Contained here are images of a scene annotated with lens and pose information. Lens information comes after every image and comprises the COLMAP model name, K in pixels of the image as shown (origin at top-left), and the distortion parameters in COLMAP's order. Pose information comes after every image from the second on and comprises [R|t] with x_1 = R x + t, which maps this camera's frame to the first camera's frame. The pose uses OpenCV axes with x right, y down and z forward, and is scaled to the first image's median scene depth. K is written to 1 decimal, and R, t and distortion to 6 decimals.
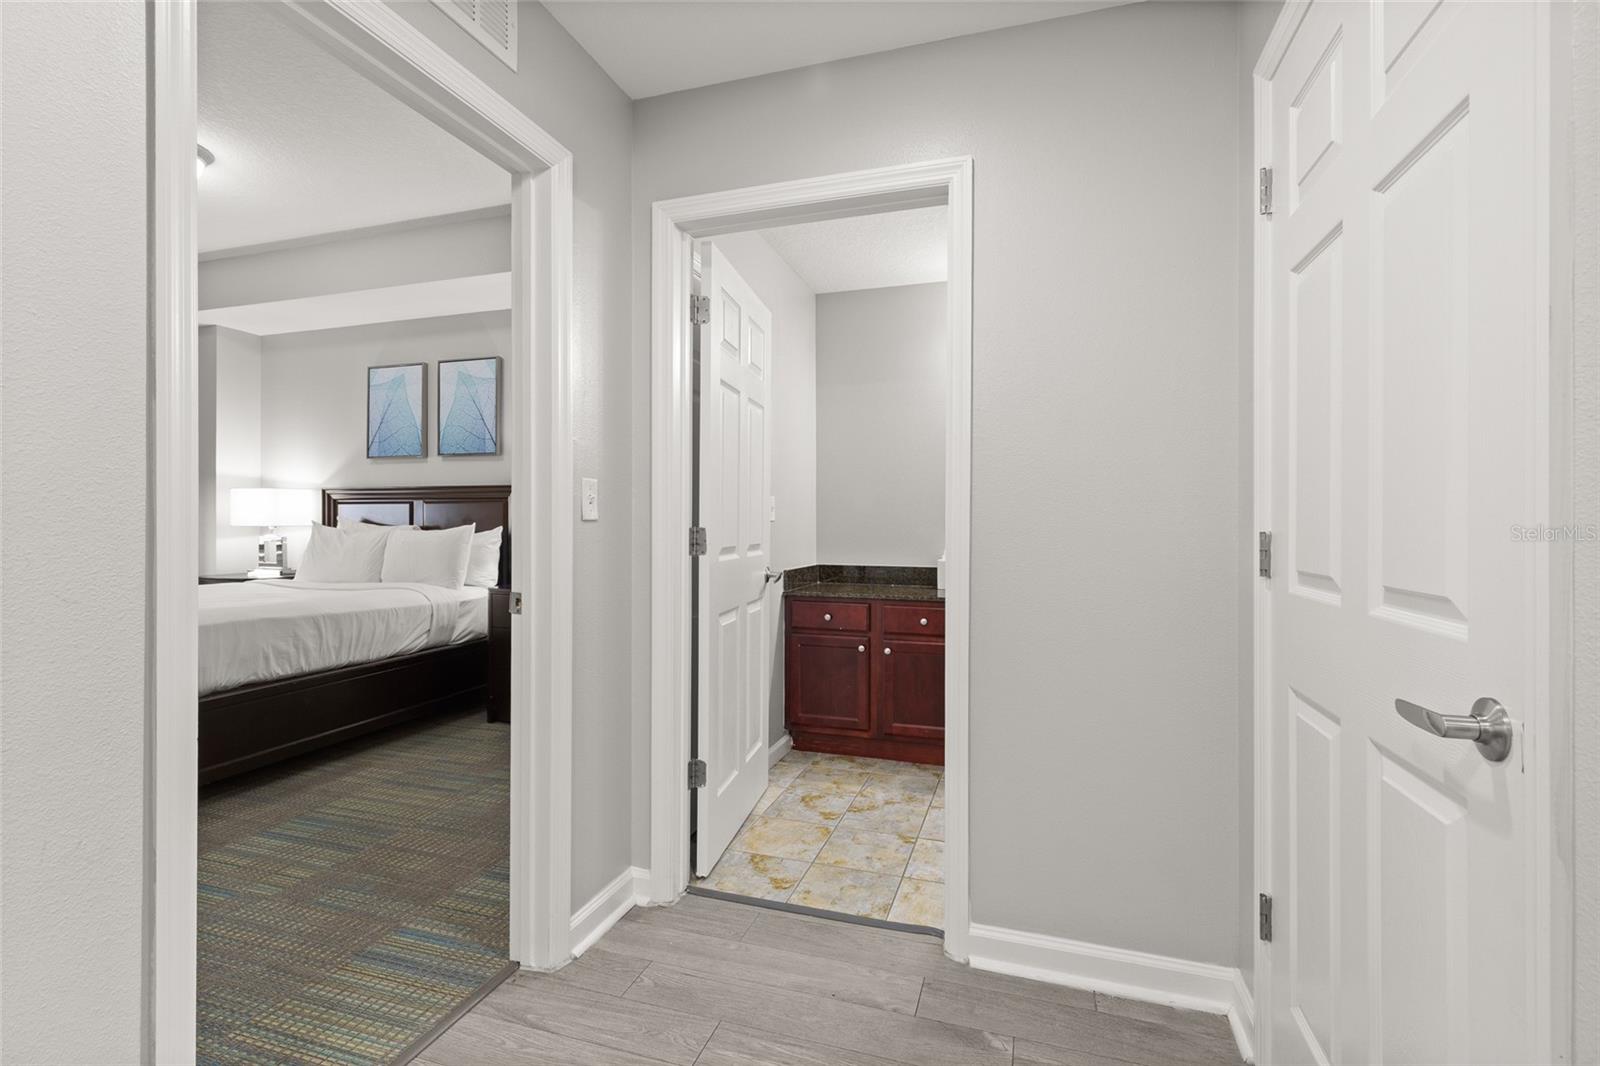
lens RADIAL K [[722.3, 0, 801.9], [0, 722.3, 526.3], [0, 0, 1]] dist [0.003162, 0.000243]
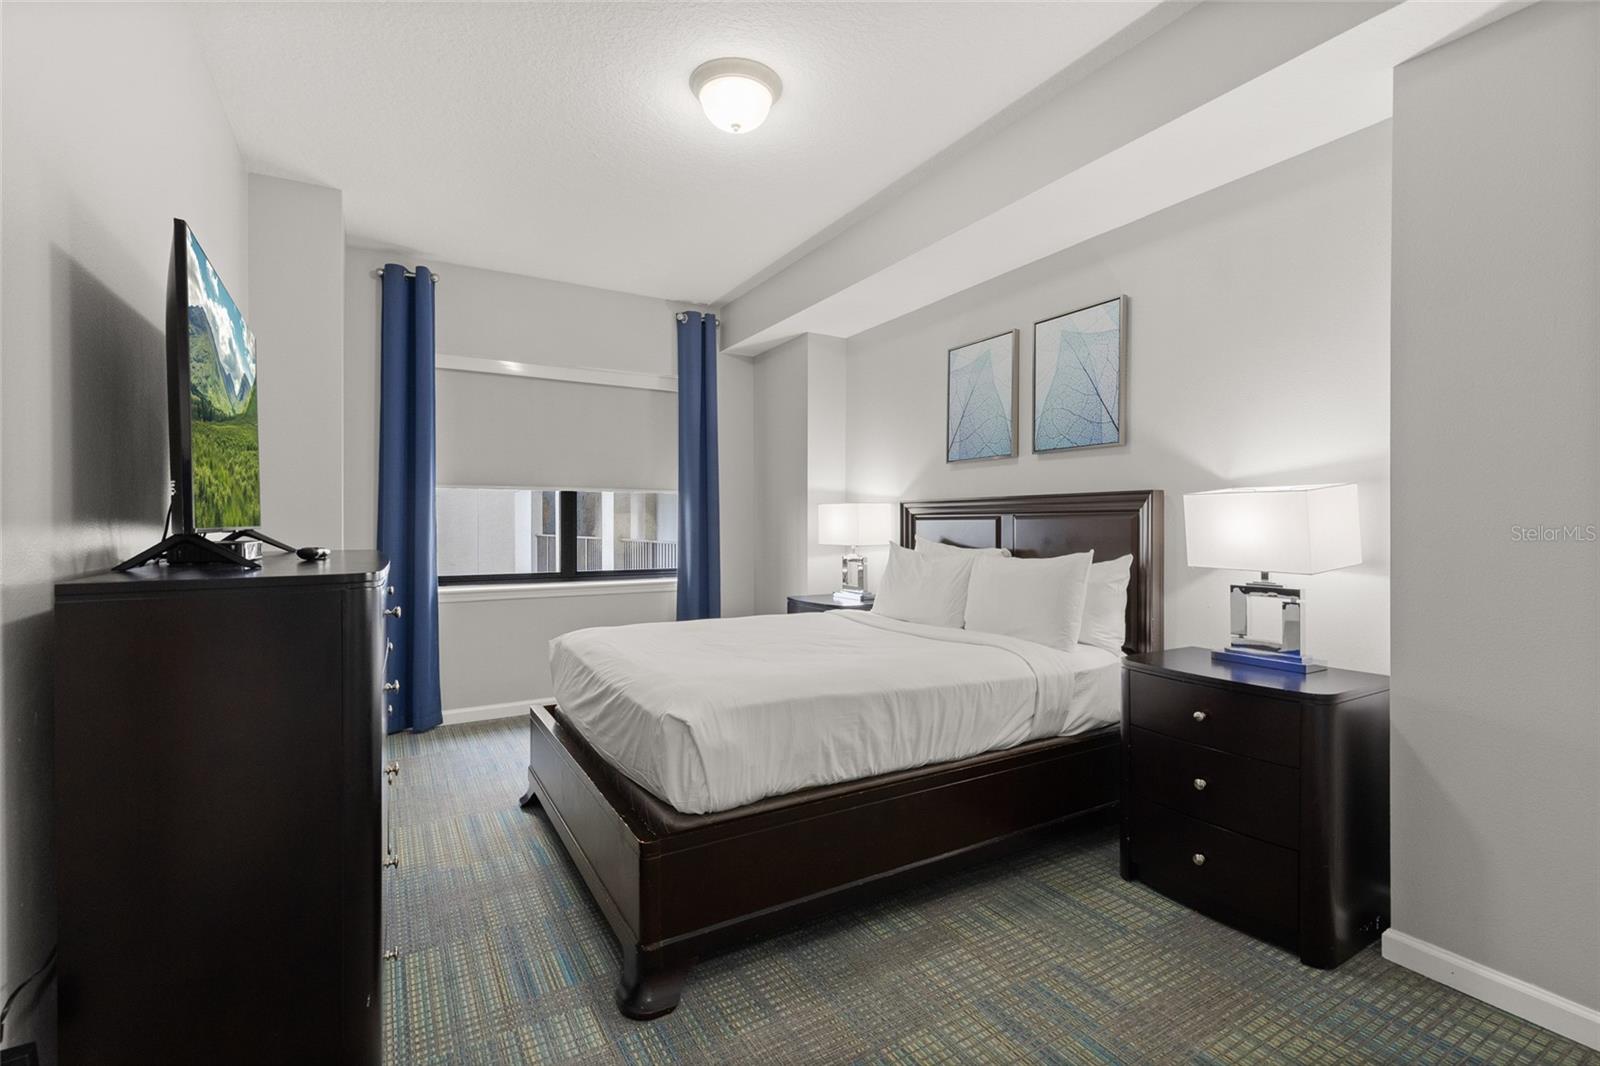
lens RADIAL K [[717.5, 0, 808.4], [0, 717.5, 530.6], [0, 0, 1]] dist [0.002618, 0.000252]
pose [[0.751223, 0.001715, -0.660046, -0.207274], [-0.000296, 0.999997, 0.002262, -0.022434], [0.660049, -0.001504, 0.751221, 0.326080]]
